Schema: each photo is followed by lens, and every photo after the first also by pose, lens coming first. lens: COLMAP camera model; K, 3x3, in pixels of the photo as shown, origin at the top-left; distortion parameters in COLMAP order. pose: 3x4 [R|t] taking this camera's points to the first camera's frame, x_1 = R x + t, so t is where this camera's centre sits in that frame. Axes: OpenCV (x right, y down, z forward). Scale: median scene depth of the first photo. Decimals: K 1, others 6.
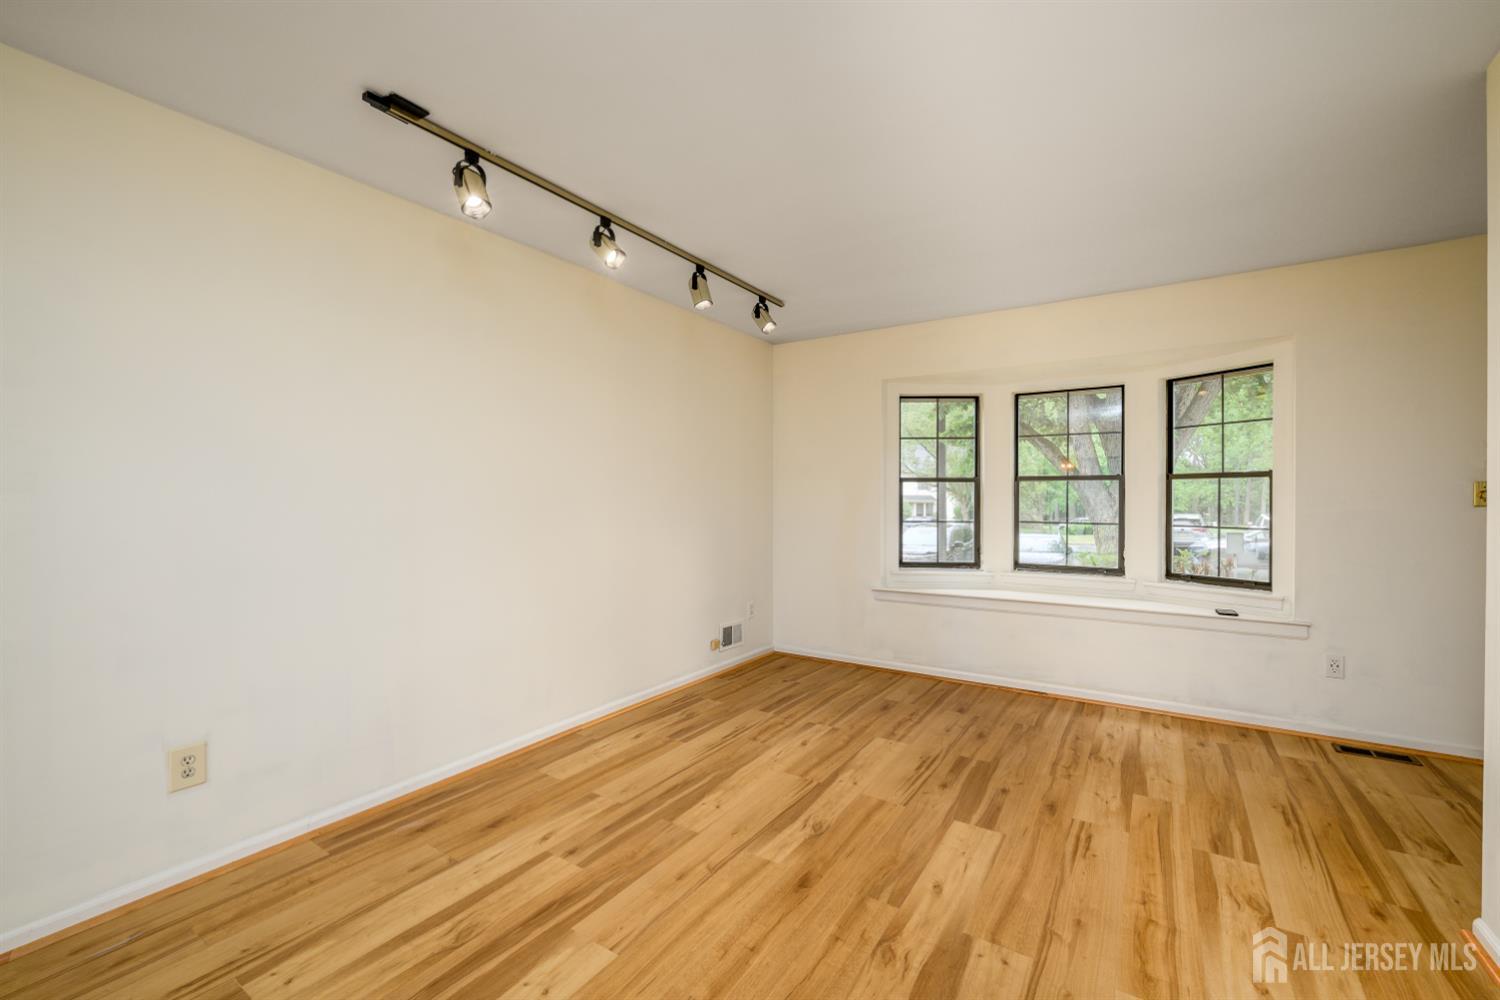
lens RADIAL K [[642.7, 0, 750.0], [0, 642.7, 500.0], [0, 0, 1]] dist [0.001434, 0.000138]
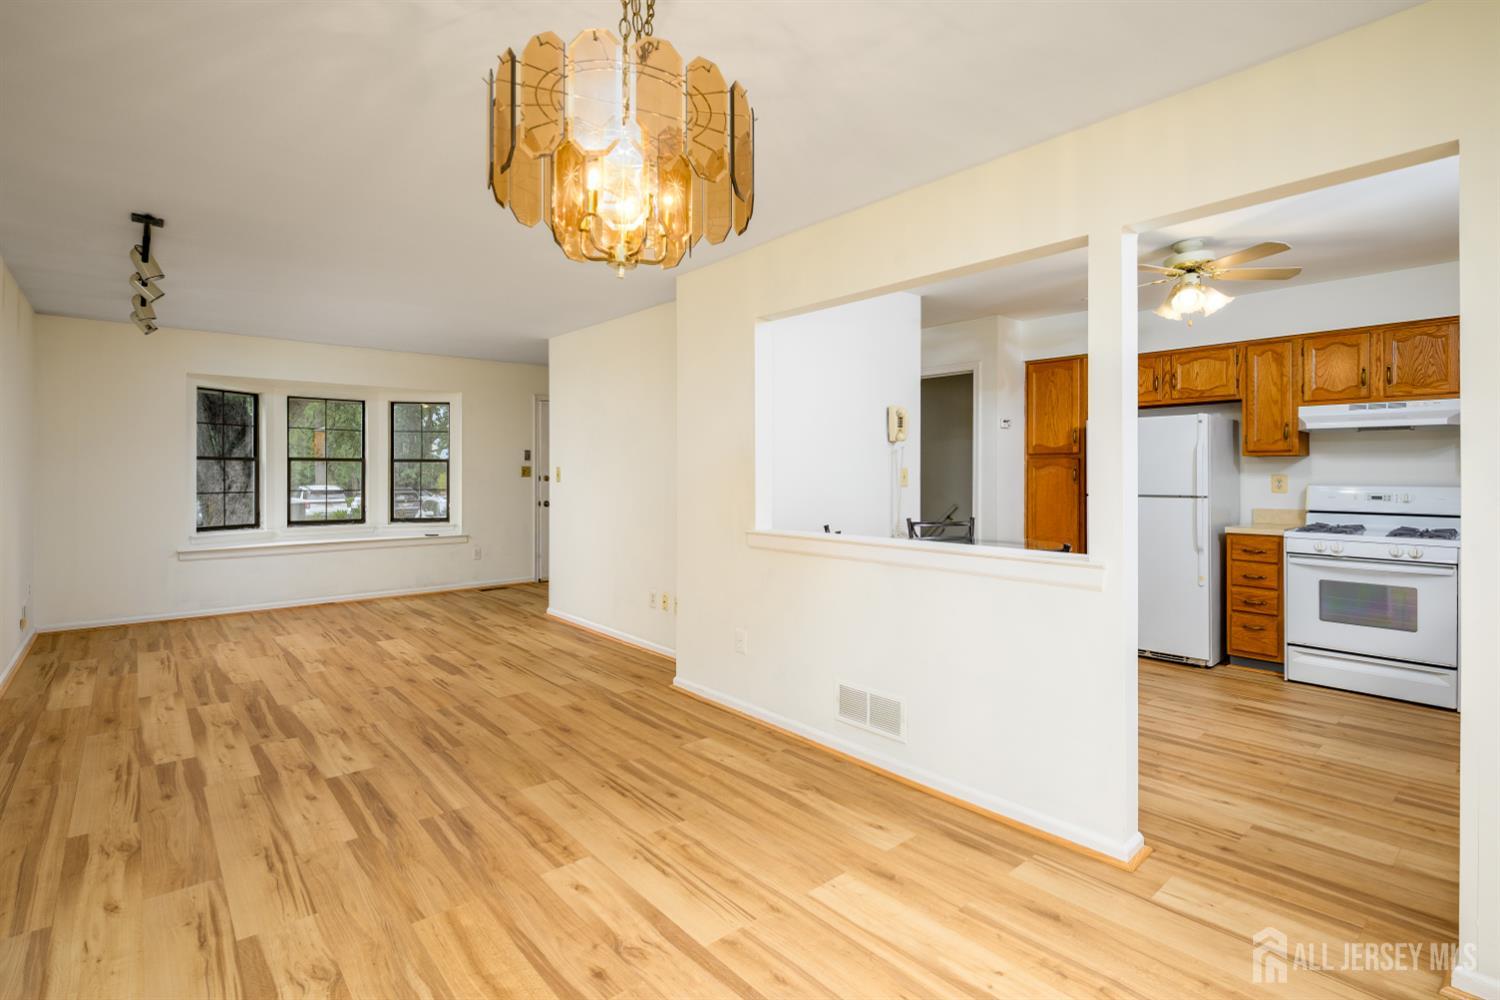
lens RADIAL K [[716.0, 0, 750.8], [0, 716.0, 469.3], [0, 0, 1]] dist [-0.000997, -0.000565]
pose [[0.288953, 0.001663, 0.957342, -1.314892], [0.001463, 0.999997, -0.002178, -0.011999], [-0.957342, 0.002030, 0.288950, -0.646513]]
